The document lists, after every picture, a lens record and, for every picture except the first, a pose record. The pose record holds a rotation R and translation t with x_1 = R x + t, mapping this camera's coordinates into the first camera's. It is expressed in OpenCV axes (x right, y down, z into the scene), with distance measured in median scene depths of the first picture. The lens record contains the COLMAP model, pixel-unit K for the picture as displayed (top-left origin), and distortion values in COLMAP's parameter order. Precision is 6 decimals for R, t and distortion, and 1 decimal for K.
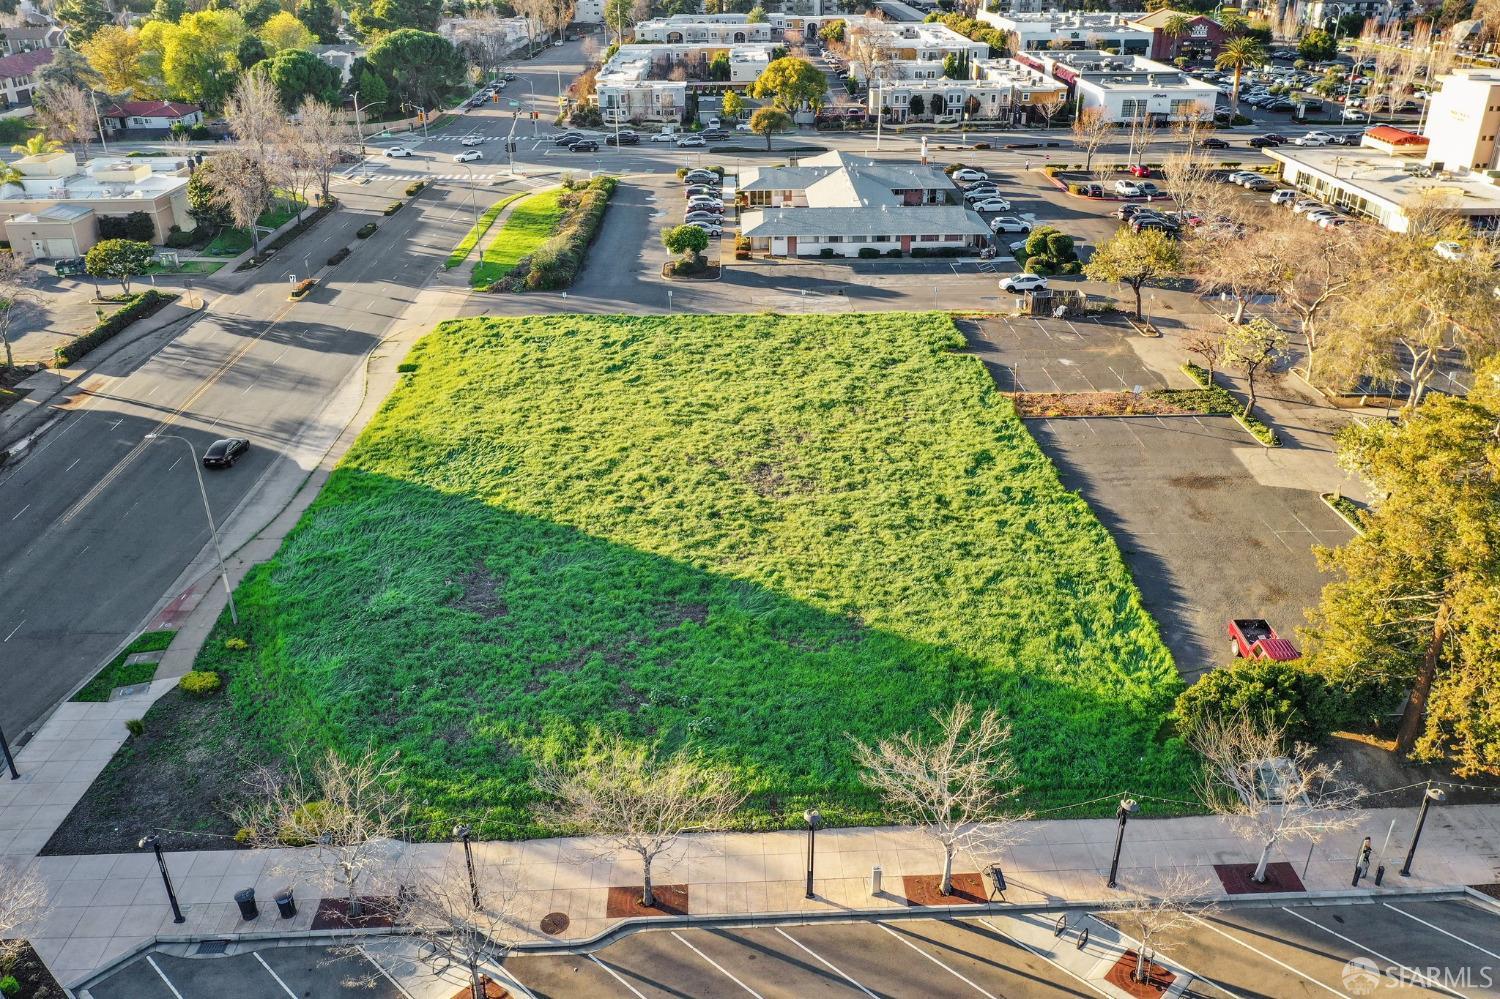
lens RADIAL K [[1179.7, 0, 750.0], [0, 1179.7, 499.5], [0, 0, 1]] dist [-0.003726, -0.001081]
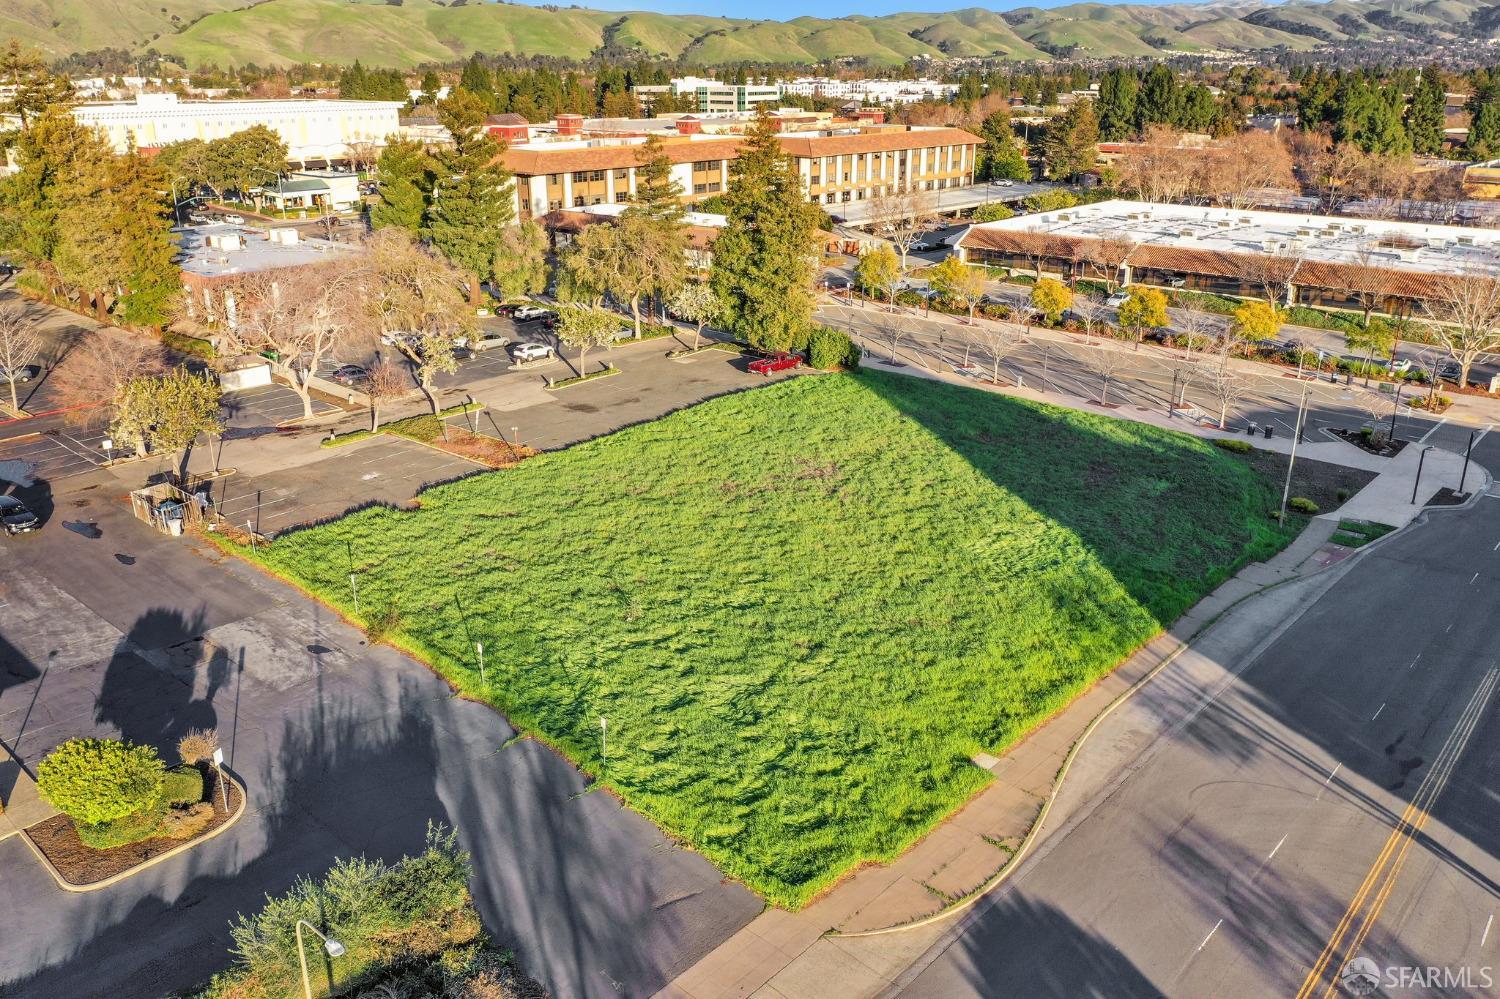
lens RADIAL K [[1199.6, 0, 750.0], [0, 1199.6, 499.5], [0, 0, 1]] dist [-0.003139, -0.002644]
pose [[-0.732702, -0.227243, 0.641489, -0.577298], [0.308134, 0.729677, 0.610430, -0.609452], [-0.606796, 0.644928, -0.464615, 1.326244]]
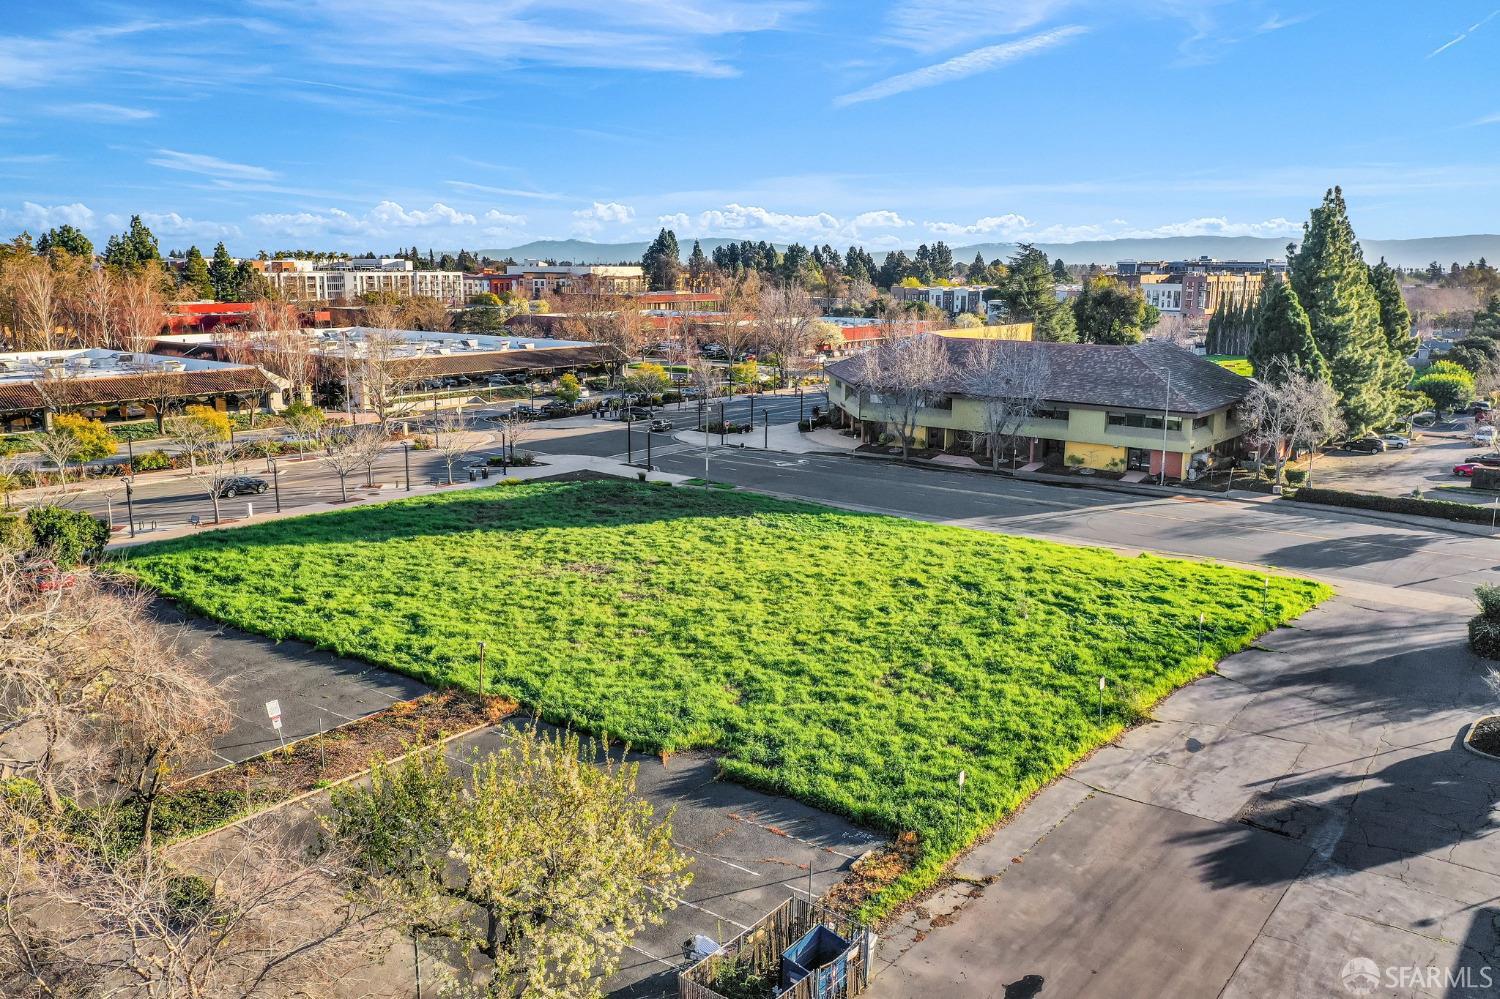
lens RADIAL K [[1199.6, 0, 750.0], [0, 1199.6, 499.5], [0, 0, 1]] dist [-0.003139, -0.002644]
pose [[-0.632265, 0.157698, -0.758533, 0.555492], [-0.344017, 0.820106, 0.457250, -0.467870], [0.694185, 0.550052, -0.464274, 1.260907]]
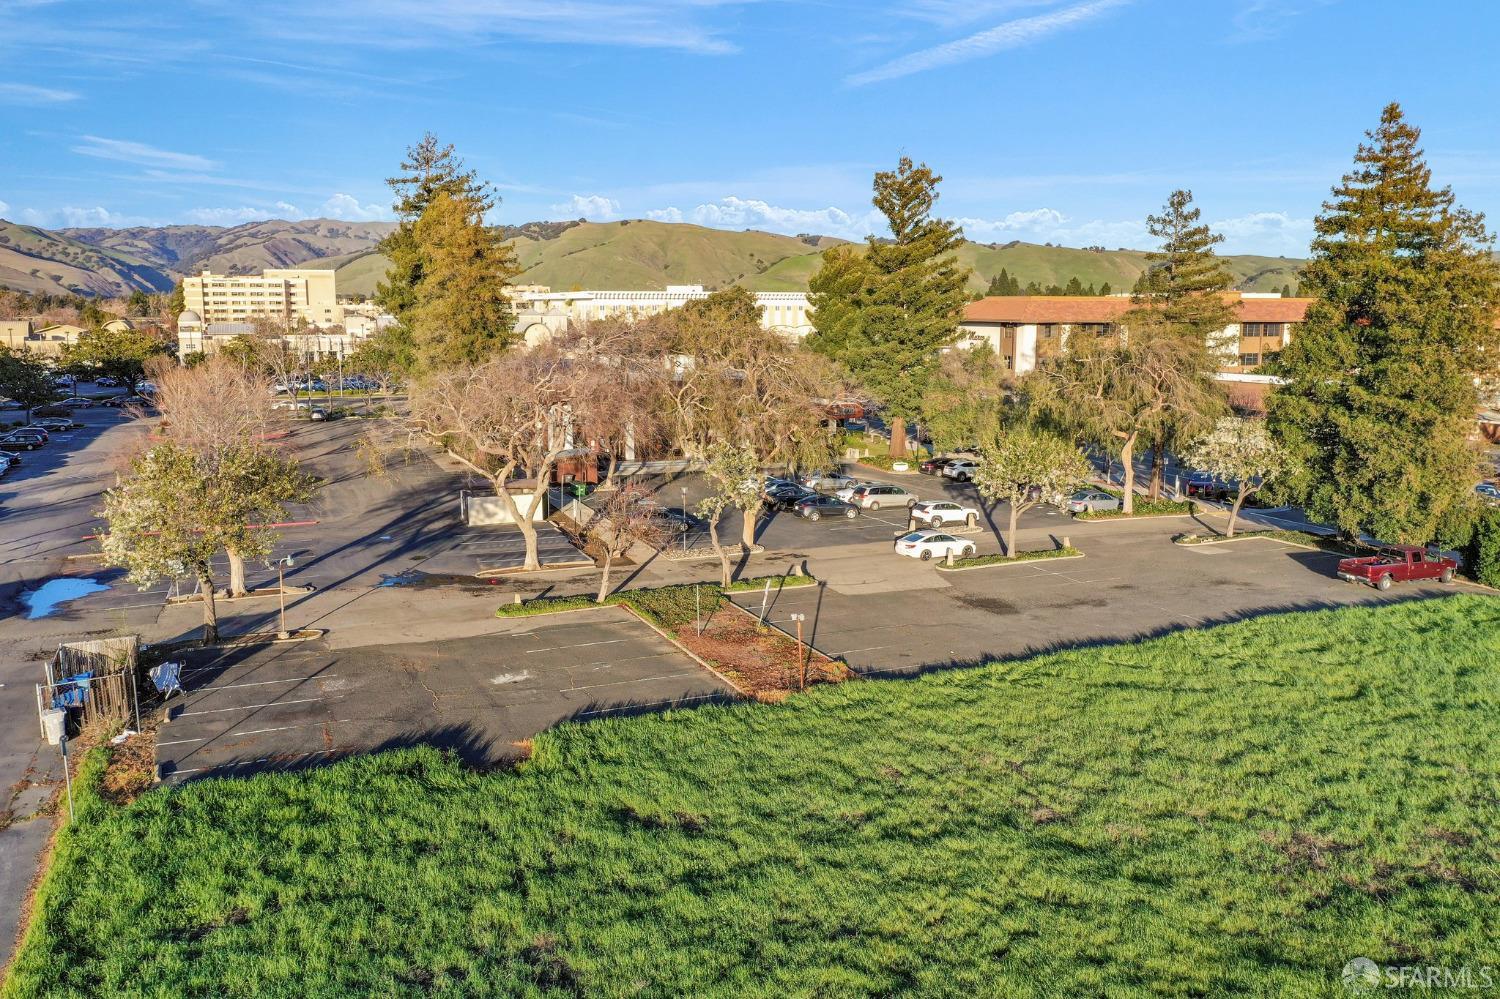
lens RADIAL K [[1179.7, 0, 750.0], [0, 1179.7, 499.5], [0, 0, 1]] dist [-0.003726, -0.001081]
pose [[-0.376651, -0.144163, 0.915069, -0.183092], [0.411114, 0.859195, 0.304579, -0.290043], [-0.830132, 0.490918, -0.264349, 1.058265]]
